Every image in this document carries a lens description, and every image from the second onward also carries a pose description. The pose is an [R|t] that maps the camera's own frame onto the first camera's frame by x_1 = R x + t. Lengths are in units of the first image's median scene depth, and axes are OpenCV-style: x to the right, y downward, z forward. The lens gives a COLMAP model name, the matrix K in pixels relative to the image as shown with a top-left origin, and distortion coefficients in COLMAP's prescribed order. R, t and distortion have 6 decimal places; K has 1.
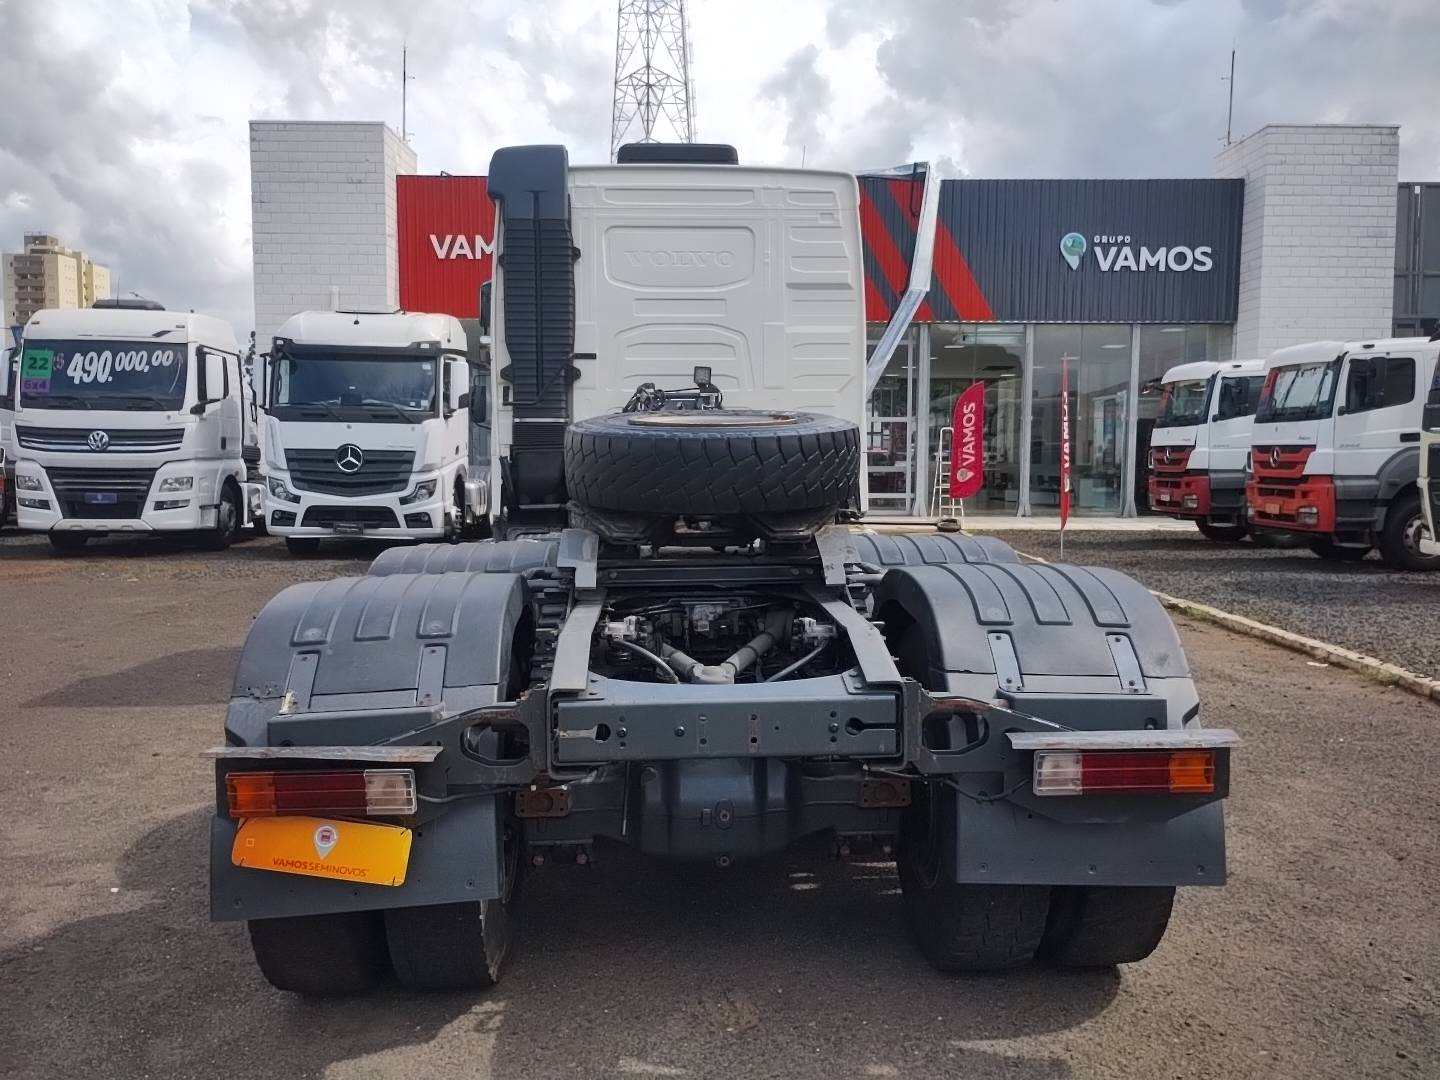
lens RADIAL K [[1200.9, 0, 720.0], [0, 1200.9, 540.0], [0, 0, 1]] dist [0.074989, -0.110566]
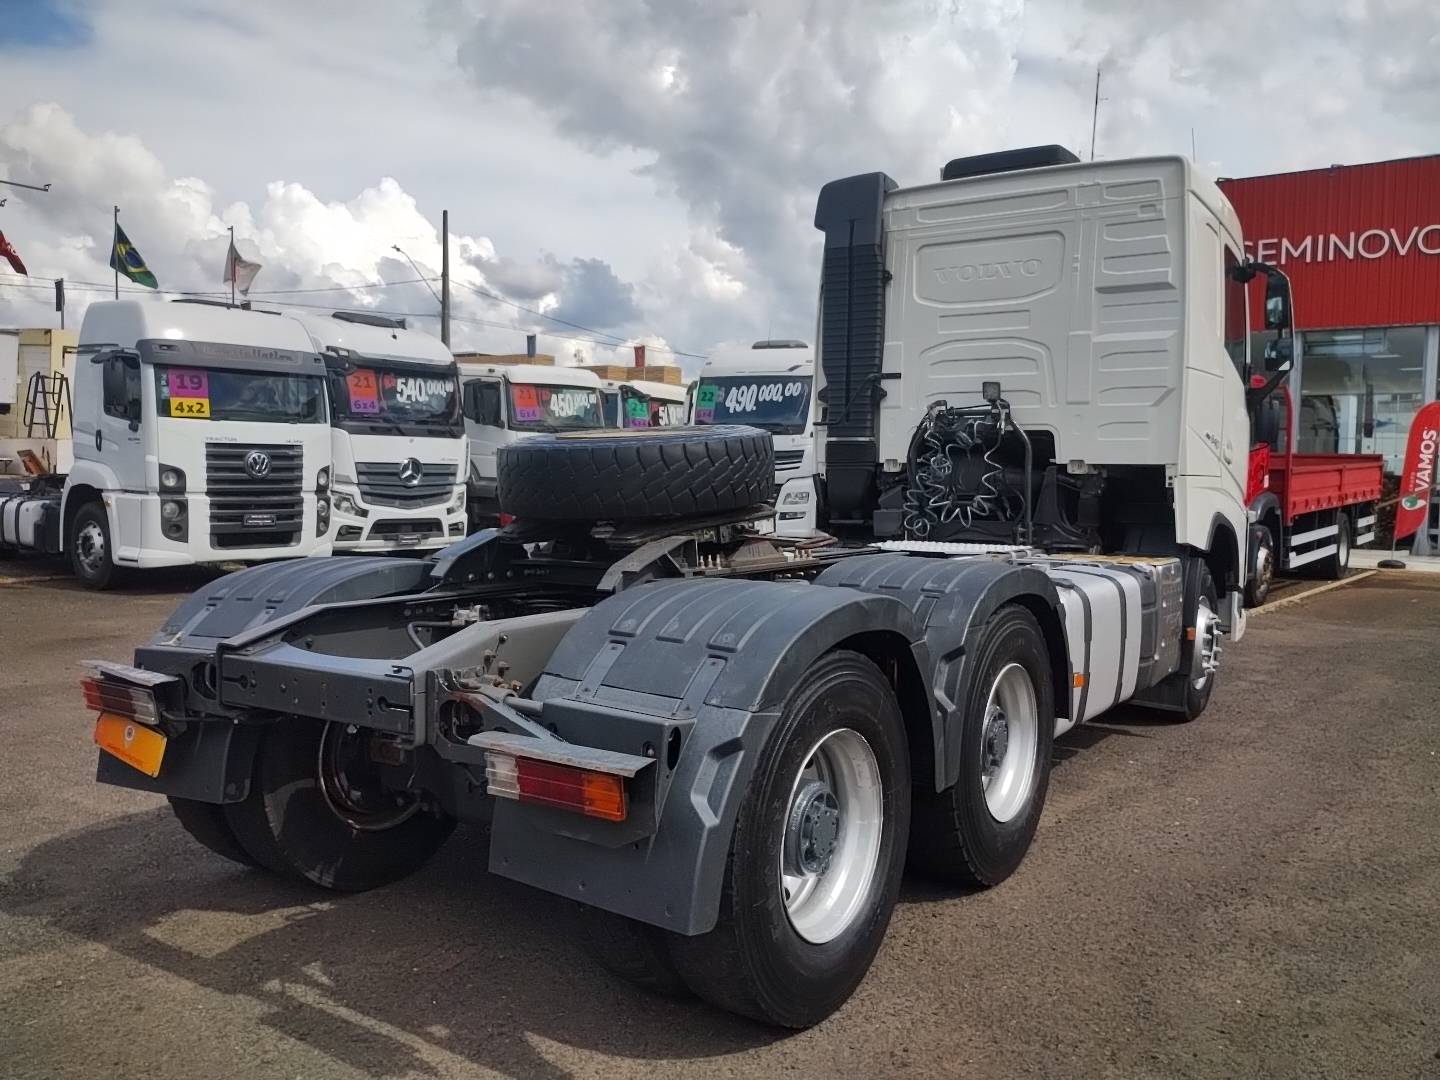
lens RADIAL K [[1193.1, 0, 720.0], [0, 1193.1, 540.0], [0, 0, 1]] dist [0.080860, -0.101301]
pose [[0.796658, 0.049327, -0.602415, 0.385923], [-0.060958, 0.998140, 0.001117, -0.006592], [0.601349, 0.035832, 0.798183, 0.110538]]
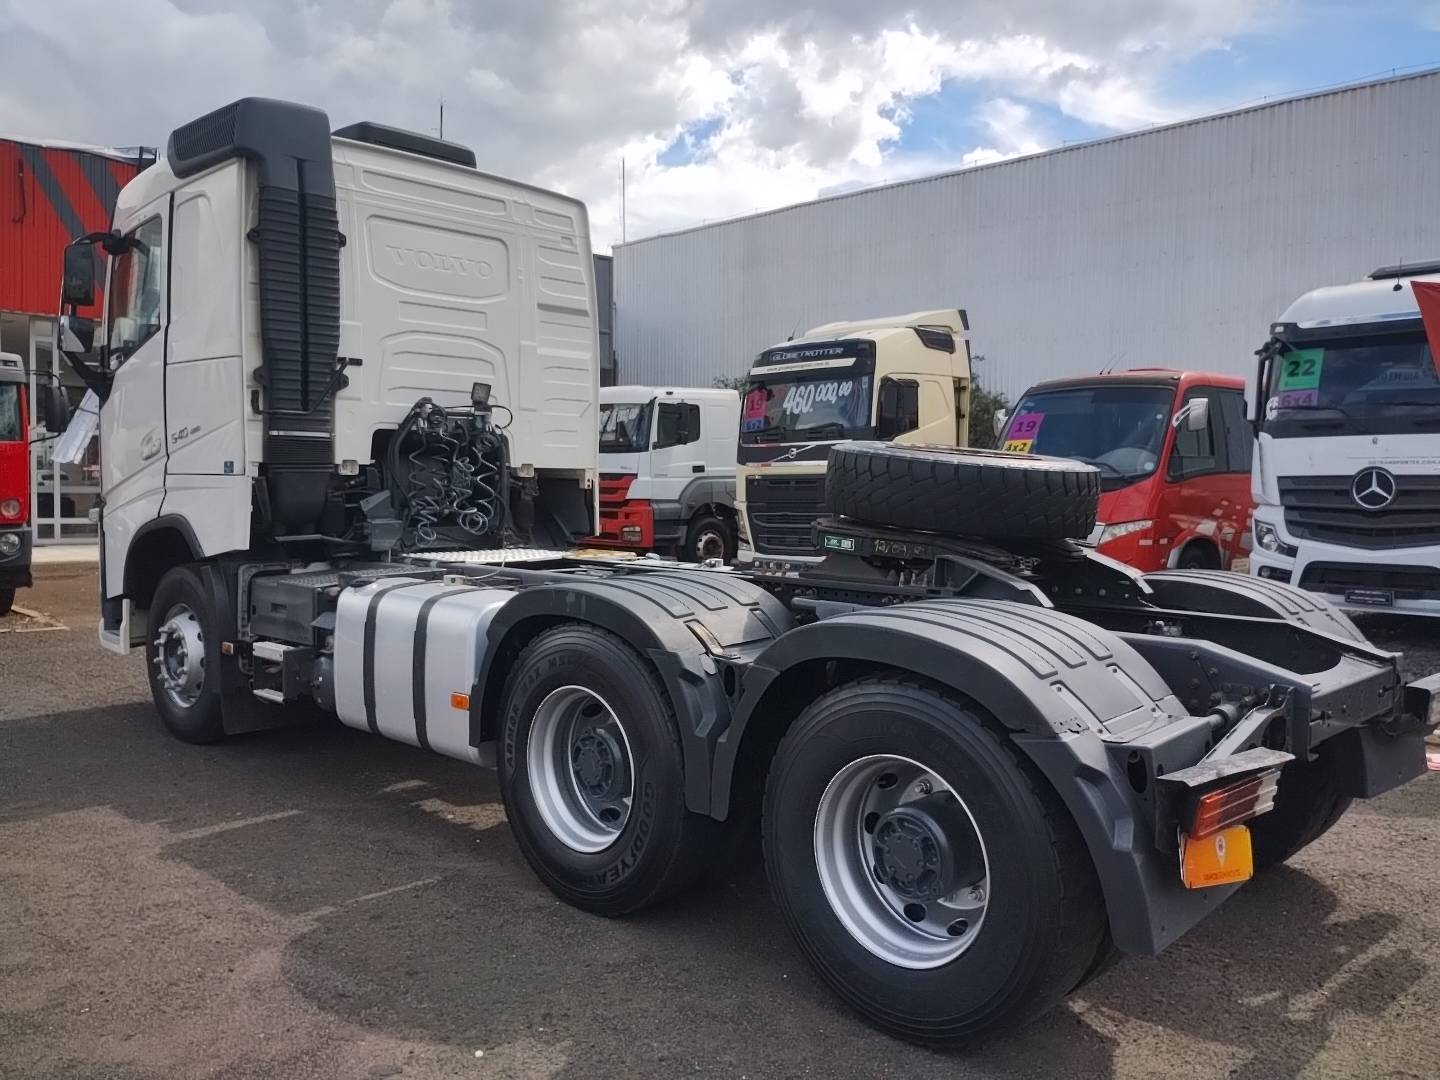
lens RADIAL K [[1200.9, 0, 720.0], [0, 1200.9, 540.0], [0, 0, 1]] dist [0.074989, -0.110566]
pose [[0.728144, -0.023177, 0.685032, -0.509495], [0.035948, 0.999344, -0.004400, -0.012170], [-0.684481, 0.027830, 0.728500, 0.194239]]
